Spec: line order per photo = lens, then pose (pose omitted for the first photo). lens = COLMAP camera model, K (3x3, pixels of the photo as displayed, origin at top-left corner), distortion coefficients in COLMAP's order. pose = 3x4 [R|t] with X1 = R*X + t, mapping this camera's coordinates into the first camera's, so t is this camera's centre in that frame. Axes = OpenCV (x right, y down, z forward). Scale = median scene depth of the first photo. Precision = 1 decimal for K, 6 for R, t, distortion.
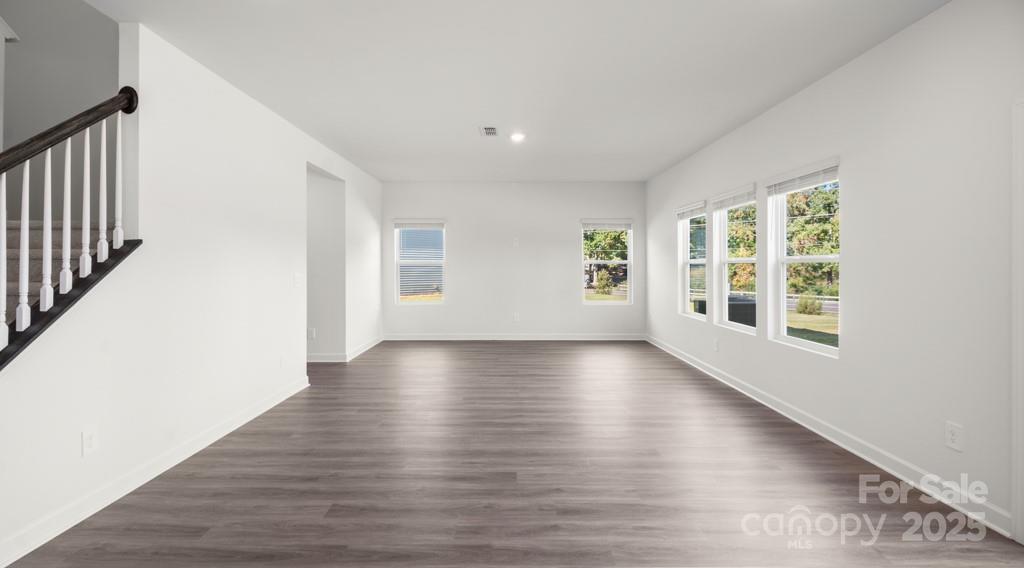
lens RADIAL K [[443.6, 0, 510.1], [0, 443.6, 263.0], [0, 0, 1]] dist [0.006872, 0.000091]
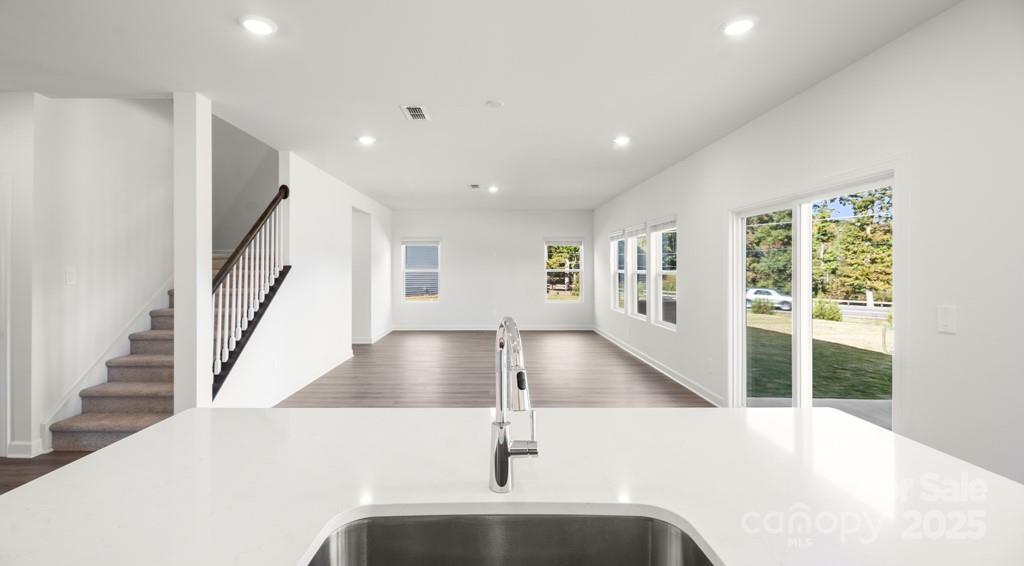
lens RADIAL K [[460.0, 0, 488.2], [0, 460.0, 269.5], [0, 0, 1]] dist [0.027900, 0.000067]
pose [[0.999900, -0.002263, -0.013961, 0.015559], [0.002417, 0.999937, 0.010965, -0.023977], [0.013935, -0.010998, 0.999842, -0.412864]]
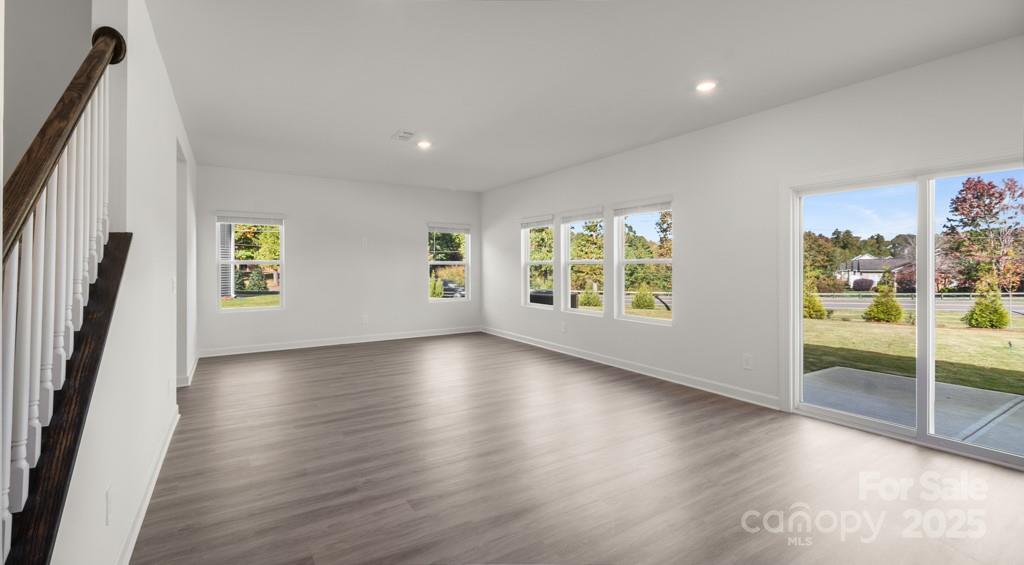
lens RADIAL K [[444.8, 0, 491.6], [0, 444.8, 261.8], [0, 0, 1]] dist [0.002053, -0.000413]
pose [[0.846424, 0.003130, 0.532501, -0.312621], [-0.000553, 0.999987, -0.005000, 0.000331], [-0.532510, 0.003938, 0.846415, 0.013602]]
